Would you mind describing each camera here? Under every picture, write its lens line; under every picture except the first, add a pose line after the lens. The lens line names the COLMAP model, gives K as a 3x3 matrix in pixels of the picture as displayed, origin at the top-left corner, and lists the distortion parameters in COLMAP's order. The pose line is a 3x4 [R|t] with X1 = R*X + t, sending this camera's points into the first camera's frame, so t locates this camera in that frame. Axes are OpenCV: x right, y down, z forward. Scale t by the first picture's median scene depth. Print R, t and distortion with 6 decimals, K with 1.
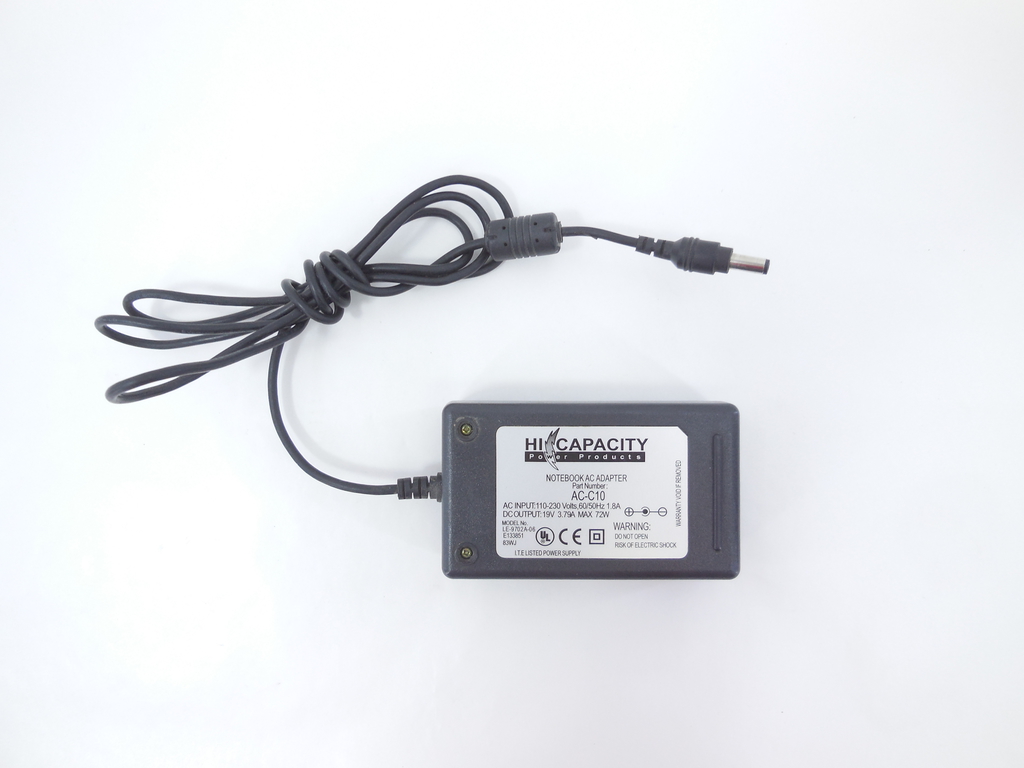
lens RADIAL K [[758.3, 0, 511.5], [0, 758.3, 384.7], [0, 0, 1]] dist [-0.013457, 0.001981]
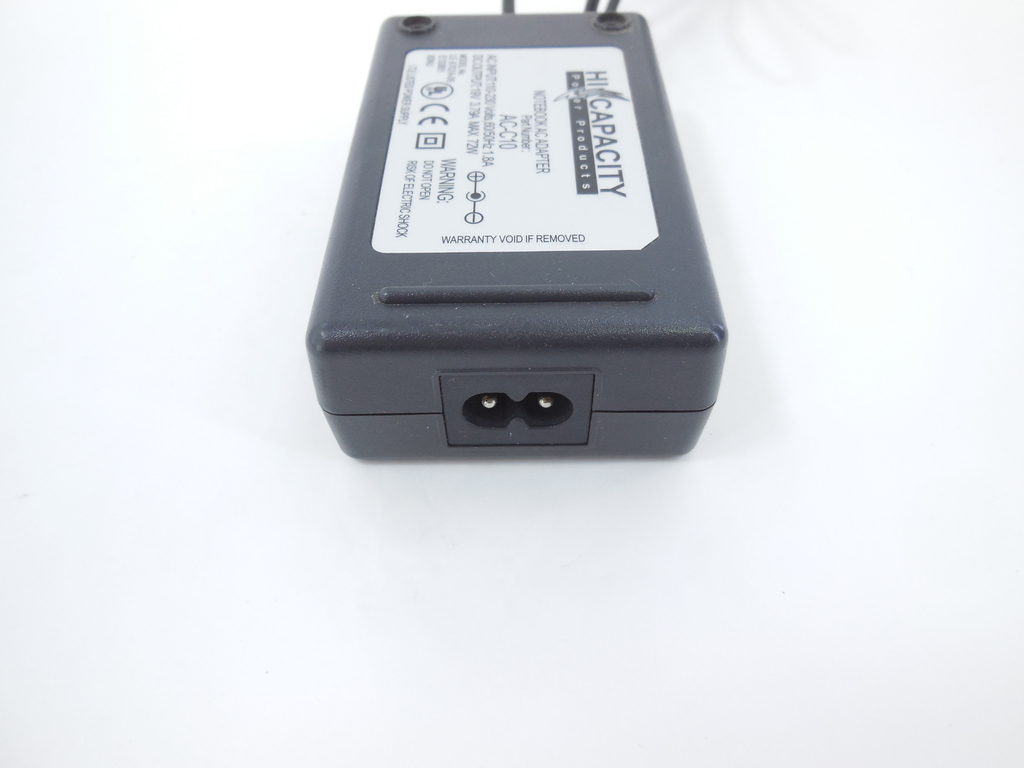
lens RADIAL K [[758.3, 0, 508.3], [0, 758.3, 385.1], [0, 0, 1]] dist [-0.013457, 0.001981]
pose [[-0.000825, 0.772132, -0.635462, 0.578806], [-0.999519, 0.019068, 0.024468, 0.136705], [0.031010, 0.635176, 0.771745, 0.701336]]
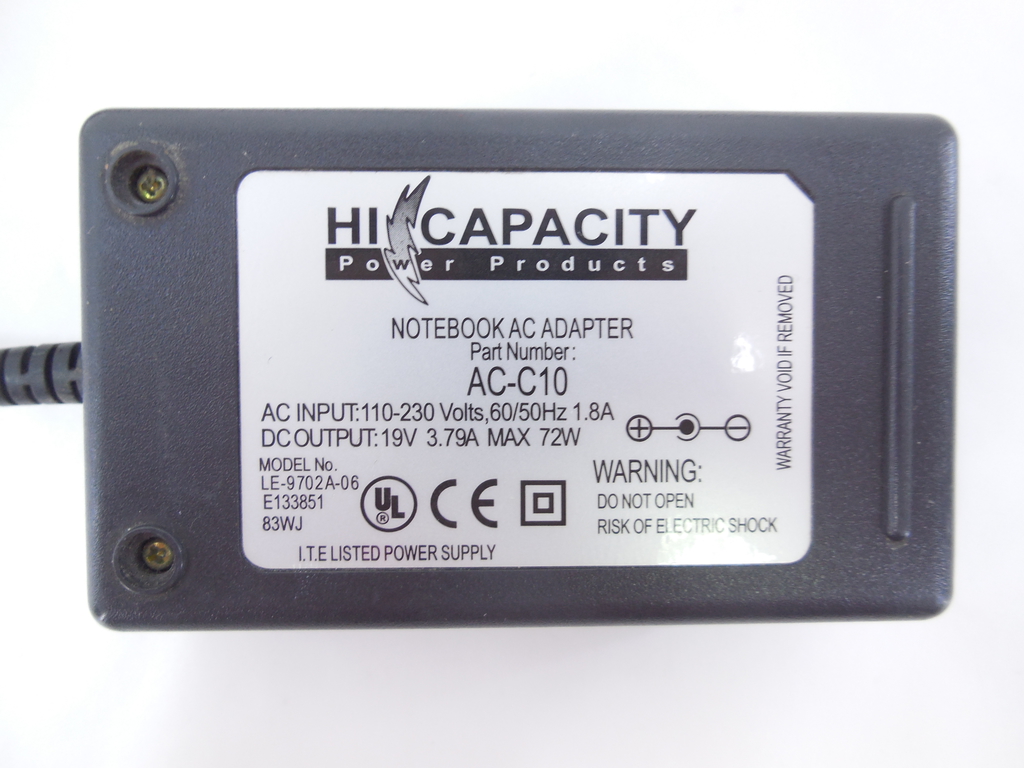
lens RADIAL K [[758.3, 0, 512.9], [0, 758.3, 385.7], [0, 0, 1]] dist [-0.013457, 0.001981]
pose [[0.999227, -0.005354, 0.038943, 0.086066], [0.003537, 0.998908, 0.046588, 0.132821], [-0.039150, -0.046414, 0.998155, 0.666853]]
